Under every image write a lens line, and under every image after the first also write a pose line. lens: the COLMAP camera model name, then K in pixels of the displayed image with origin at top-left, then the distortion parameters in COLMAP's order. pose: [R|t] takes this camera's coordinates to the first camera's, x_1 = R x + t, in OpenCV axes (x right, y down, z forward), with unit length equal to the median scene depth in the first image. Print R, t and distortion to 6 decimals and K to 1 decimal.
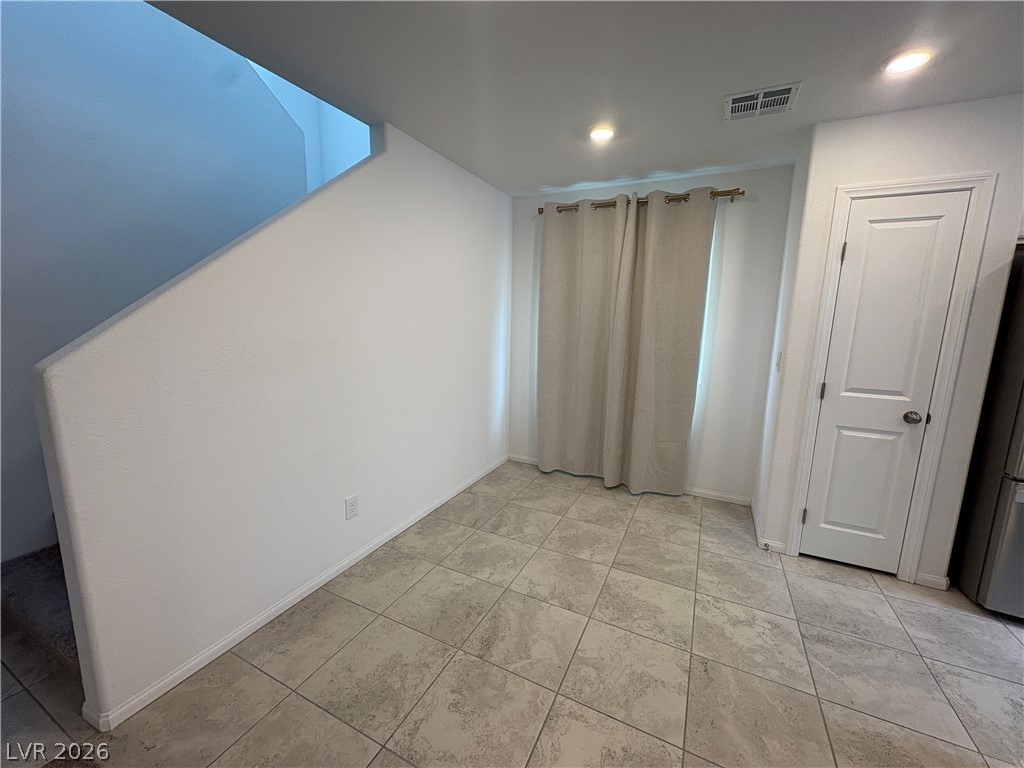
lens RADIAL K [[407.9, 0, 512.4], [0, 407.9, 382.3], [0, 0, 1]] dist [0.000332, -0.000075]
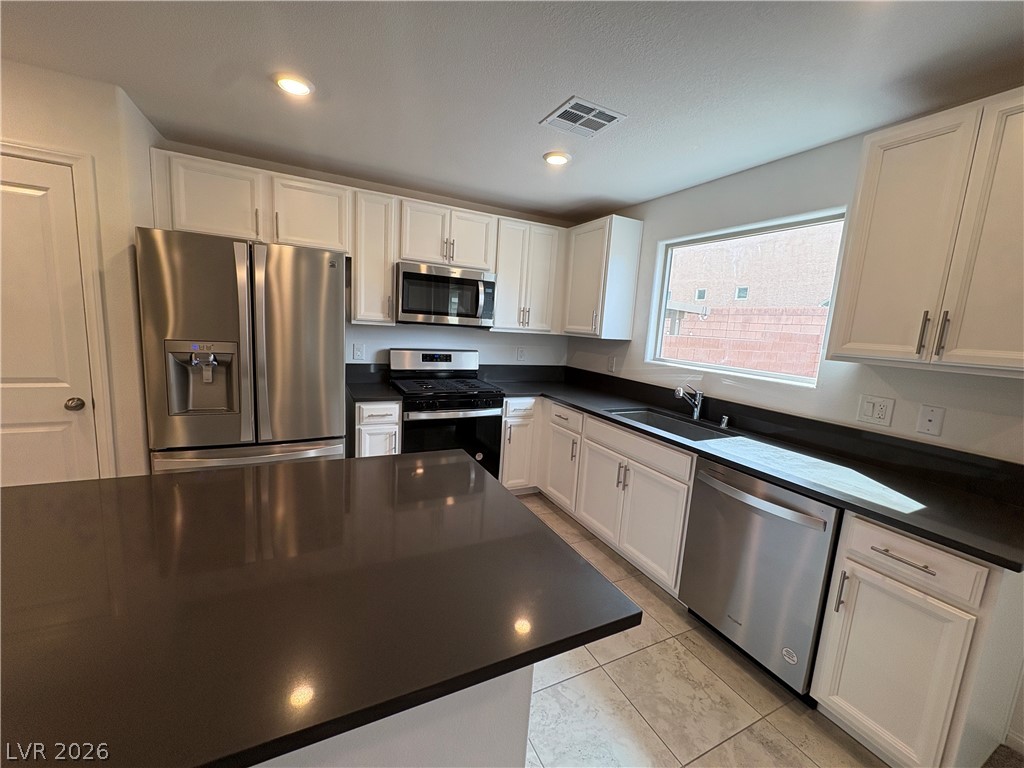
lens RADIAL K [[407.9, 0, 512.6], [0, 407.9, 384.0], [0, 0, 1]] dist [0.000332, -0.000075]
pose [[0.602923, -0.095712, 0.792037, 0.846413], [0.076633, 0.995135, 0.061920, 0.059122], [-0.794110, 0.023364, 0.607325, -0.375236]]
